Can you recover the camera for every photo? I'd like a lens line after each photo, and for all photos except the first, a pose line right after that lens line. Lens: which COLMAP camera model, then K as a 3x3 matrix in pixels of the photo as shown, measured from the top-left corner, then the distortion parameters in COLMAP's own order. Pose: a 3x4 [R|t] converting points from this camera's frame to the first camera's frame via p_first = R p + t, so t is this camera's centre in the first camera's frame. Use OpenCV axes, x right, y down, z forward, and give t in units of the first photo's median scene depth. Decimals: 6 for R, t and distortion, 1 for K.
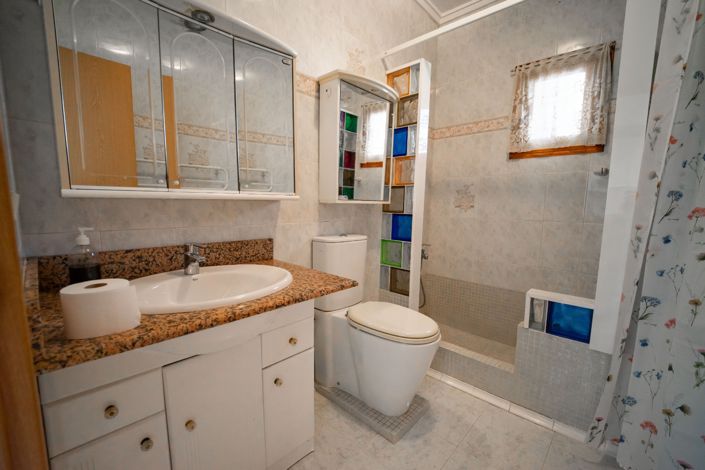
lens RADIAL K [[289.6, 0, 348.2], [0, 289.6, 237.8], [0, 0, 1]] dist [0.000989, -0.019892]
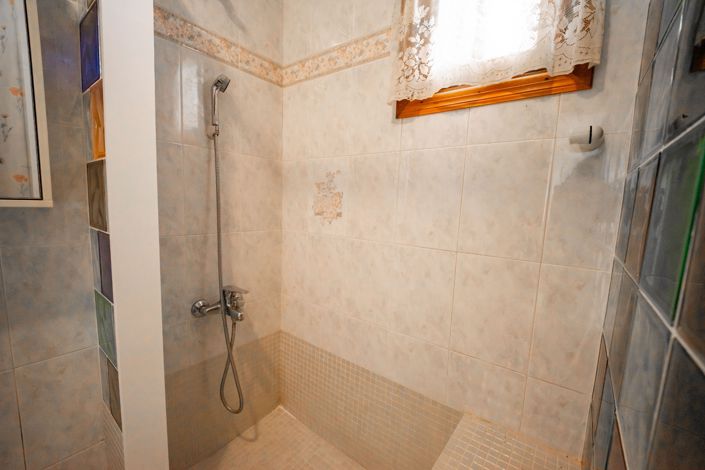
lens RADIAL K [[291.8, 0, 348.5], [0, 291.8, 238.0], [0, 0, 1]] dist [0.000114, -0.011979]
pose [[0.995153, 0.014233, 0.097305, 0.457175], [-0.014398, 0.999896, 0.000993, -0.077450], [-0.097281, -0.002389, 0.995254, 0.554933]]
